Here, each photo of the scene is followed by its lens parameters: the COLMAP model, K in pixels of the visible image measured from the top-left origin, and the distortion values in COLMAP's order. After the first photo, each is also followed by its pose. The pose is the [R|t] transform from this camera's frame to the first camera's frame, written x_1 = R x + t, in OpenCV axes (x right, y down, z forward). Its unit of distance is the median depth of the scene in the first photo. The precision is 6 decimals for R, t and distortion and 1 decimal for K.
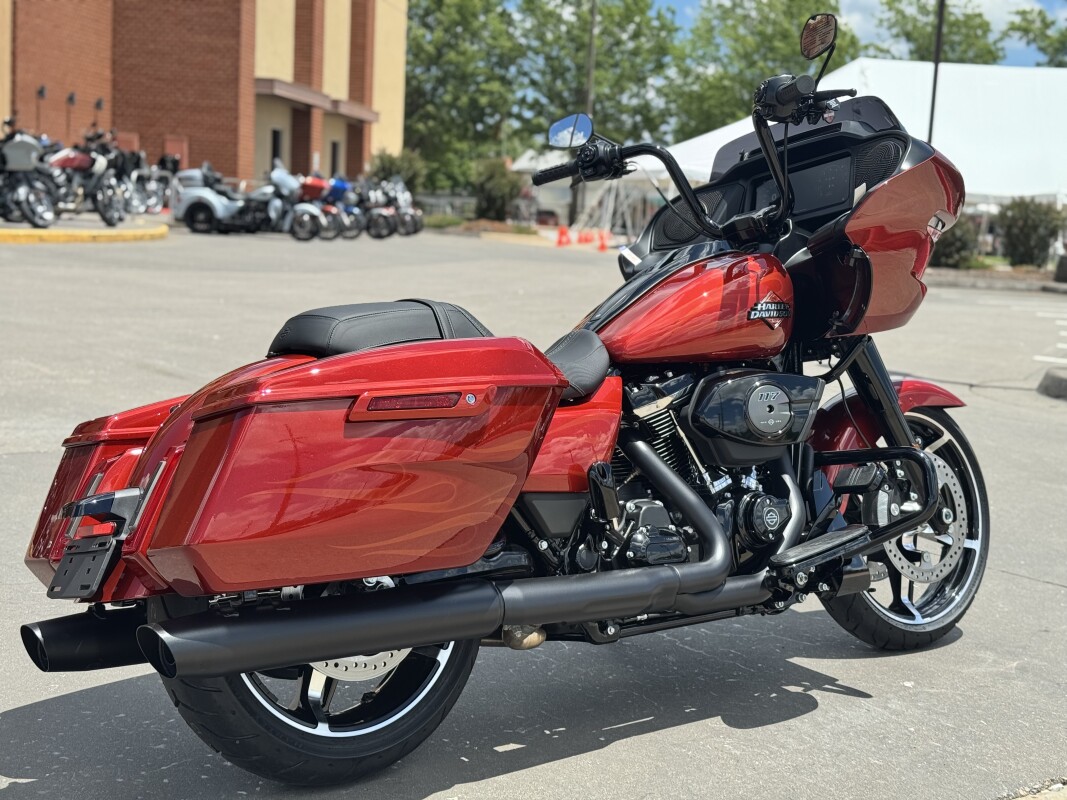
lens RADIAL K [[1476.0, 0, 533.0], [0, 1476.0, 397.7], [0, 0, 1]] dist [0.120612, 0.000000]
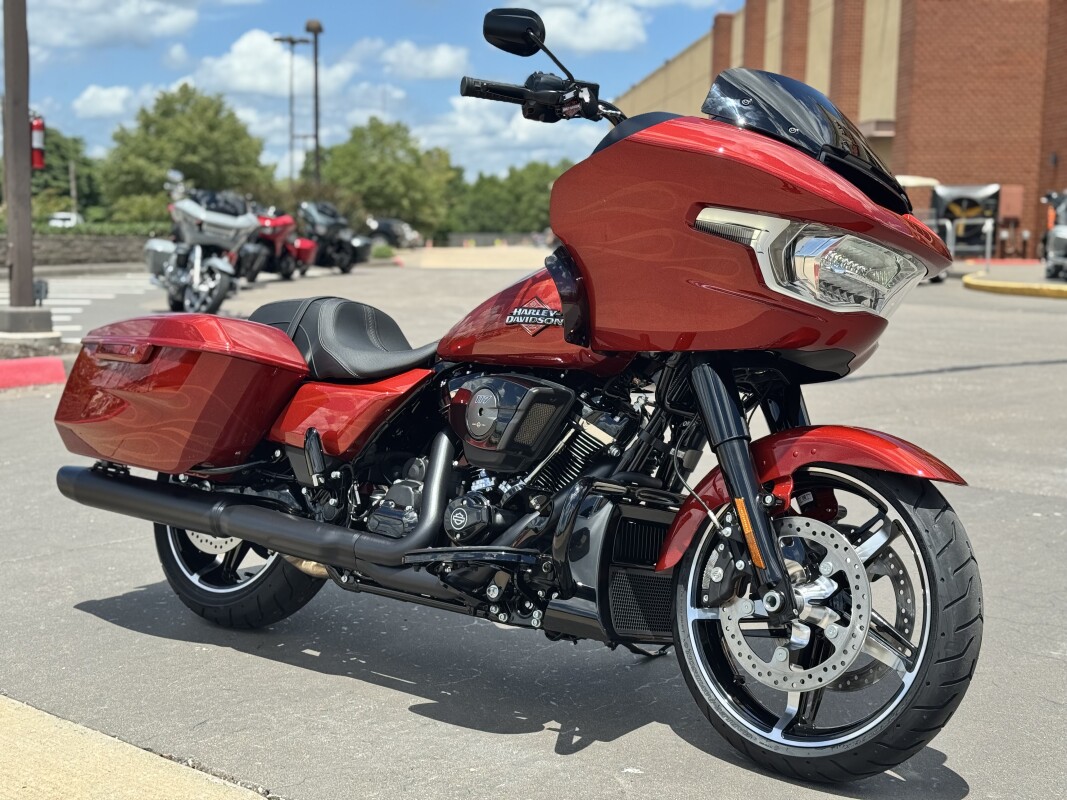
lens RADIAL K [[1476.0, 0, 531.9], [0, 1476.0, 405.9], [0, 0, 1]] dist [0.120612, 0.000000]
pose [[0.229660, 0.069900, -0.970758, 1.074370], [-0.125443, 0.991224, 0.041697, -0.039913], [0.965153, 0.112199, 0.236413, 0.755135]]
